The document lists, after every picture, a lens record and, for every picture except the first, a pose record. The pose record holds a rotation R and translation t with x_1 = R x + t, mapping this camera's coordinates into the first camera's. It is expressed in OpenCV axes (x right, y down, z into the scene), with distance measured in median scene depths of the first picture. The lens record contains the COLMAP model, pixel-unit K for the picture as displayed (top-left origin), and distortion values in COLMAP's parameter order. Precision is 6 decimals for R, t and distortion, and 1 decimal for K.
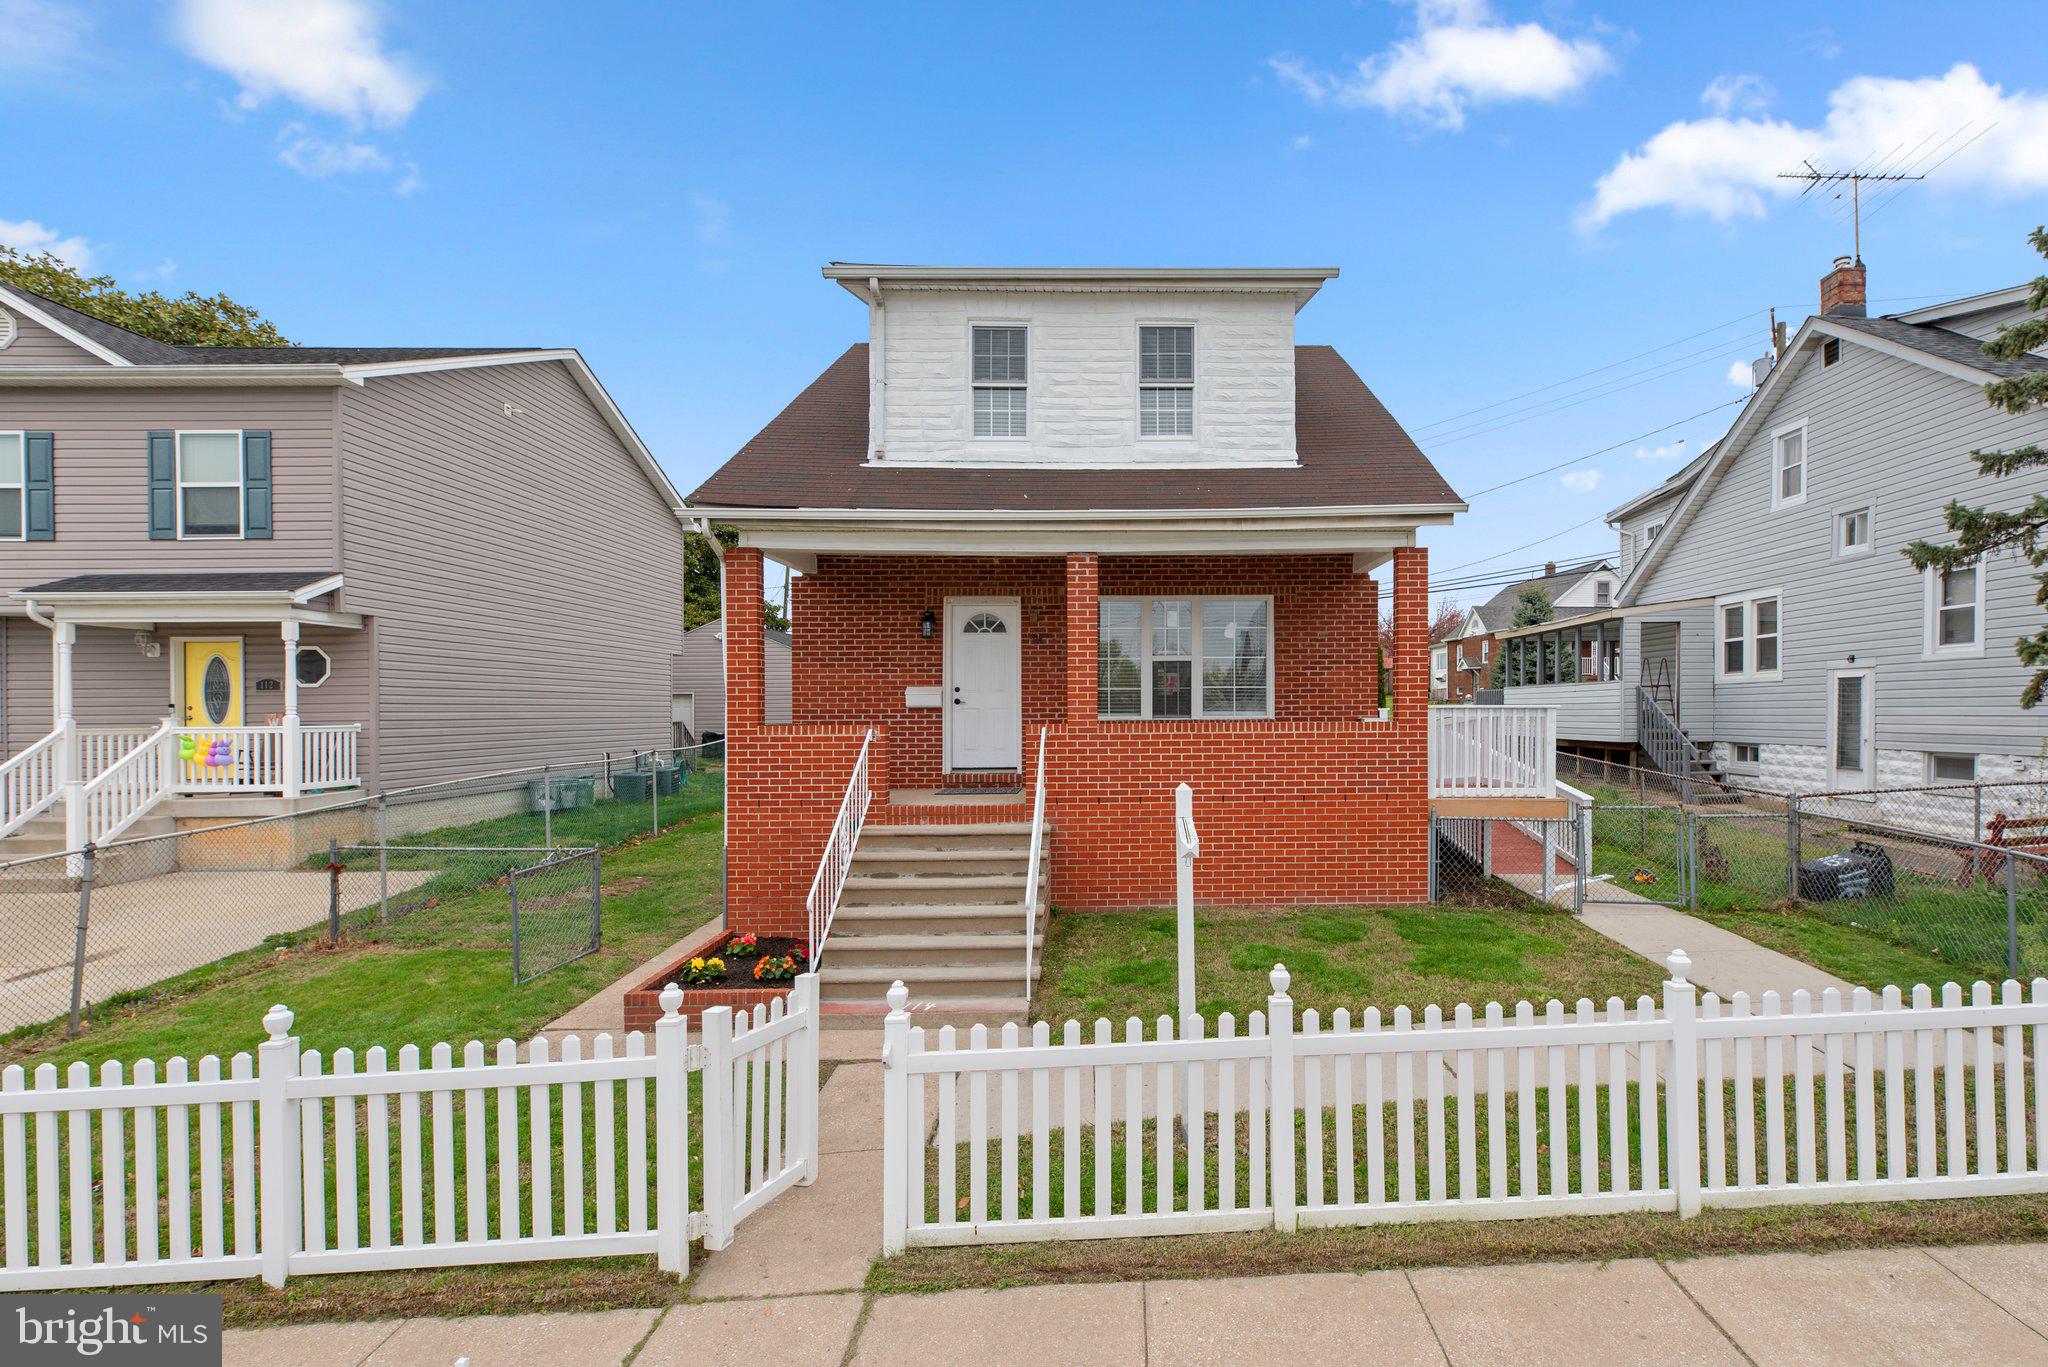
lens RADIAL K [[917.7, 0, 1032.6], [0, 917.7, 691.8], [0, 0, 1]] dist [0.005755, -0.000062]
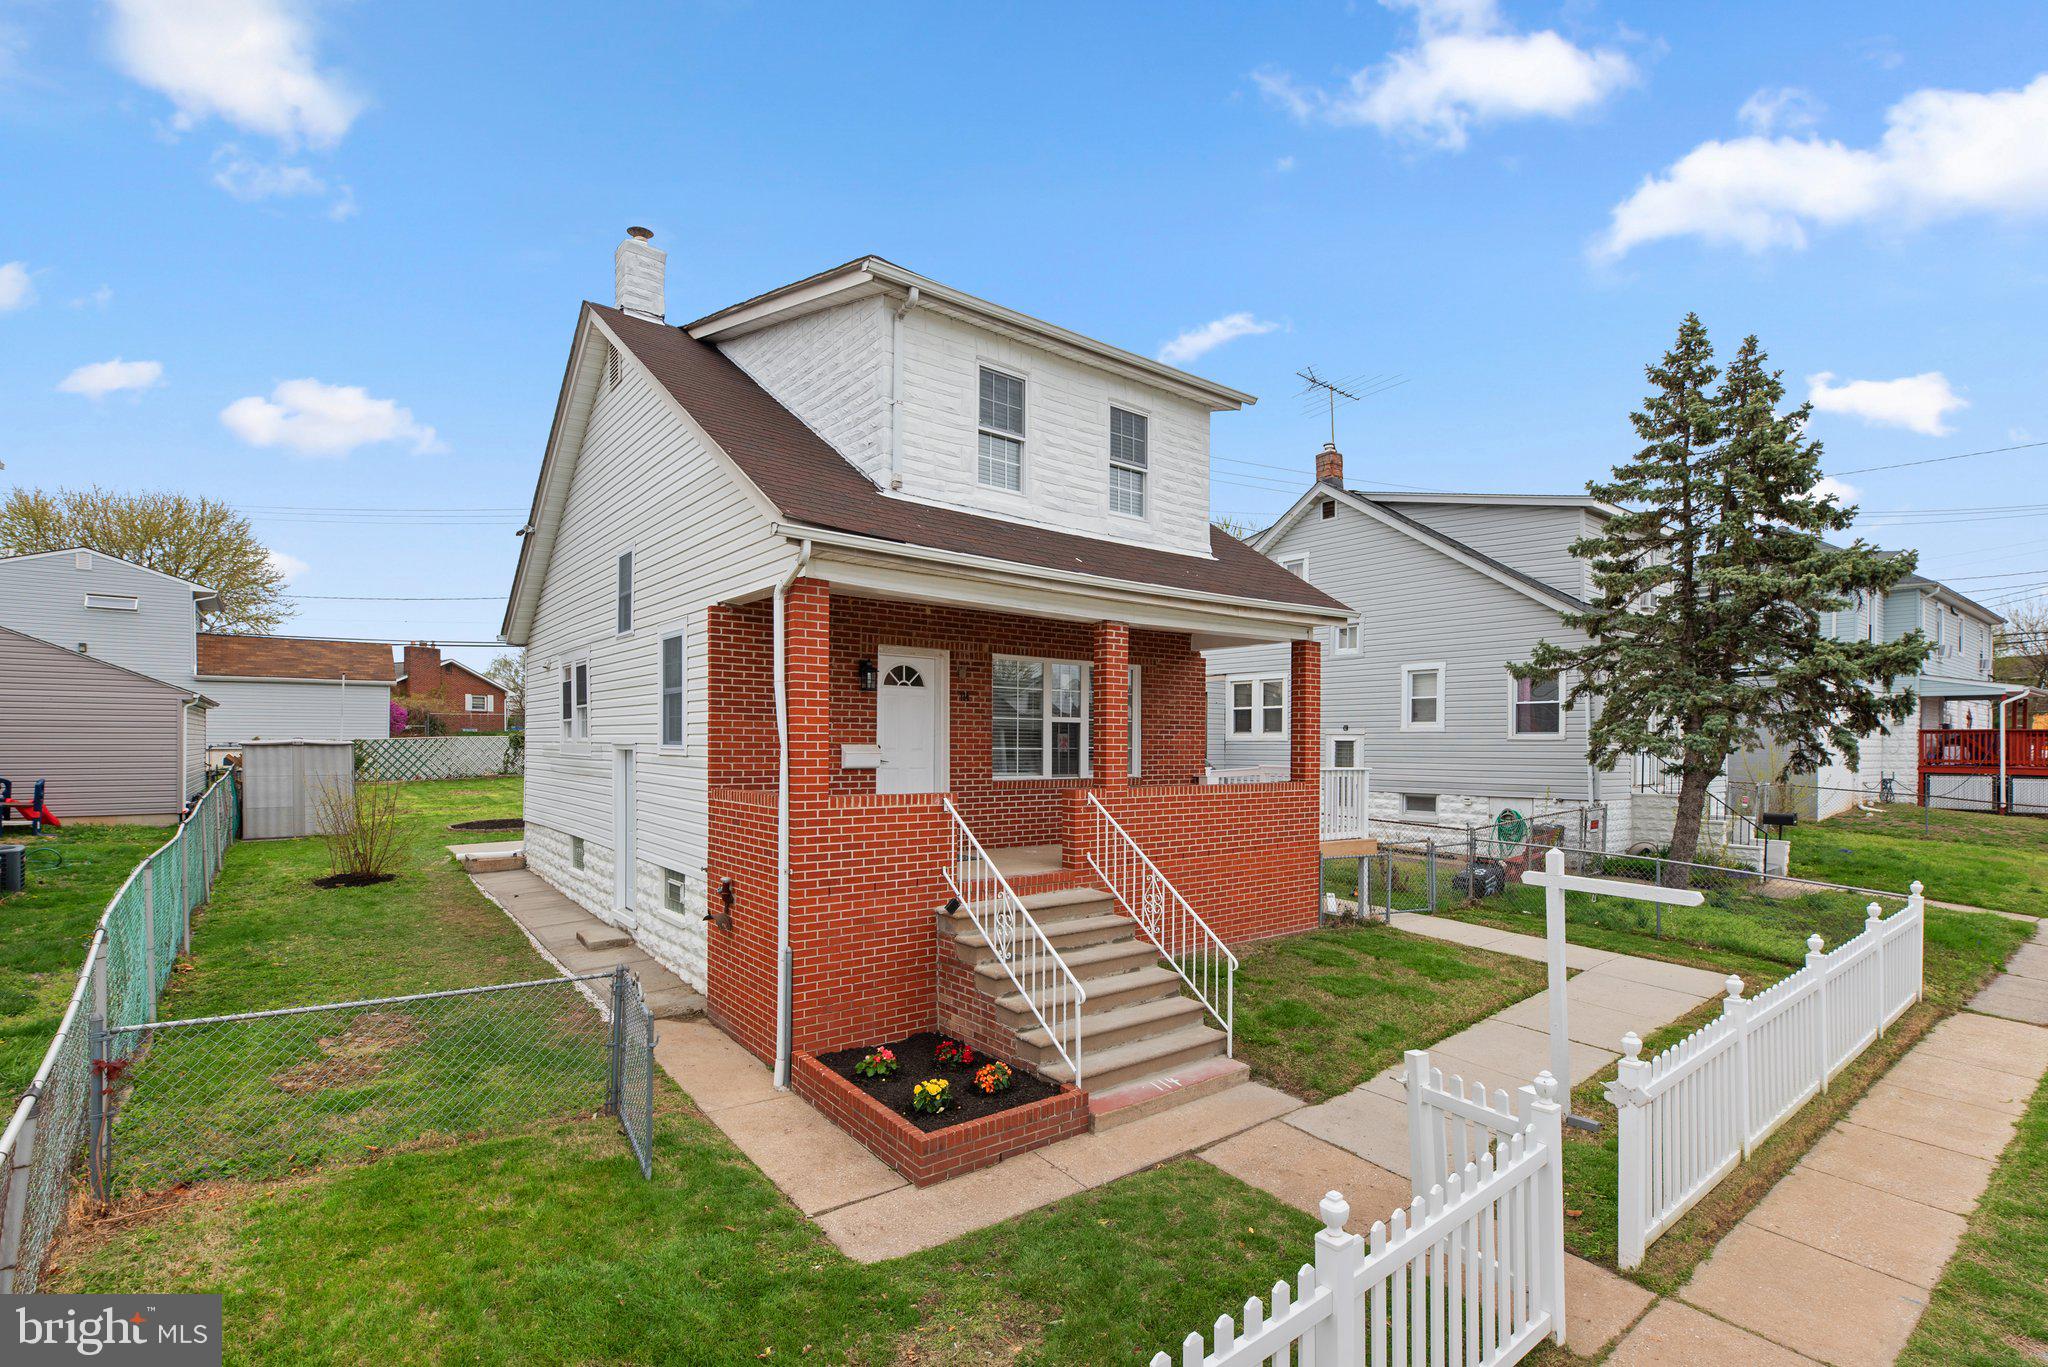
lens RADIAL K [[917.7, 0, 1080.9], [0, 917.7, 733.5], [0, 0, 1]] dist [0.005755, -0.000062]
pose [[0.807062, 0.021088, 0.590090, -0.518930], [-0.021457, 0.999749, -0.006382, -0.016820], [-0.590077, -0.007511, 0.807312, 0.172075]]
